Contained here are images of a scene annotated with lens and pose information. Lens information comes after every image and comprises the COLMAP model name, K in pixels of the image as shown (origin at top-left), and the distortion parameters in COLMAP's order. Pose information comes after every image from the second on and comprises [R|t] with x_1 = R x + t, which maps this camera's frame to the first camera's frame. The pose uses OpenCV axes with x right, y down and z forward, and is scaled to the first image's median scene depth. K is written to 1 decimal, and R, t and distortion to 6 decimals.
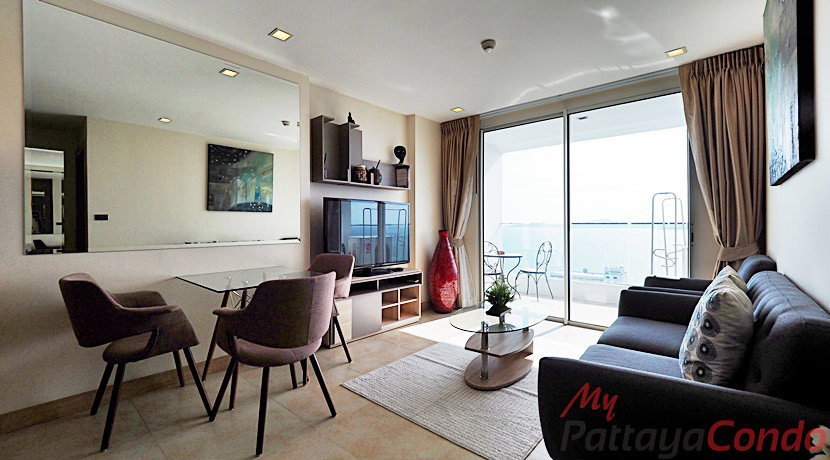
lens RADIAL K [[355.6, 0, 414.7], [0, 355.6, 224.5], [0, 0, 1]] dist [-0.000713, -0.000025]
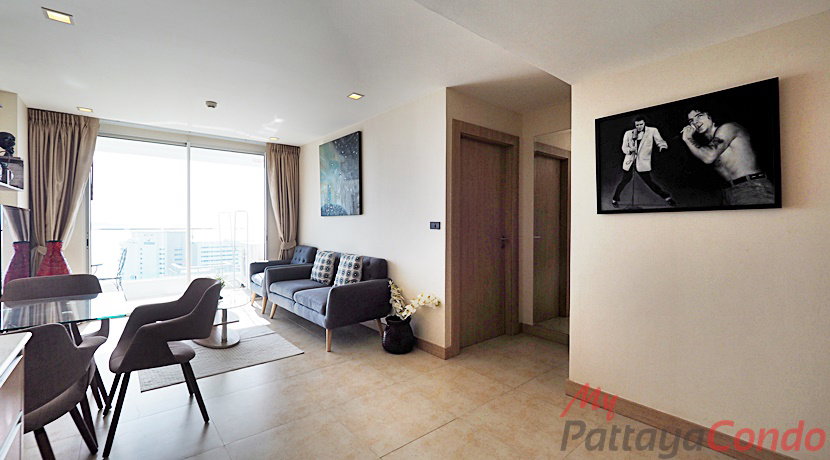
lens RADIAL K [[355.6, 0, 414.7], [0, 355.6, 224.5], [0, 0, 1]] dist [-0.000713, -0.000025]
pose [[0.141296, 0.010561, 0.989911, -0.878371], [-0.003232, 0.999943, -0.010207, -0.019140], [-0.989962, -0.001758, 0.141322, 0.014618]]
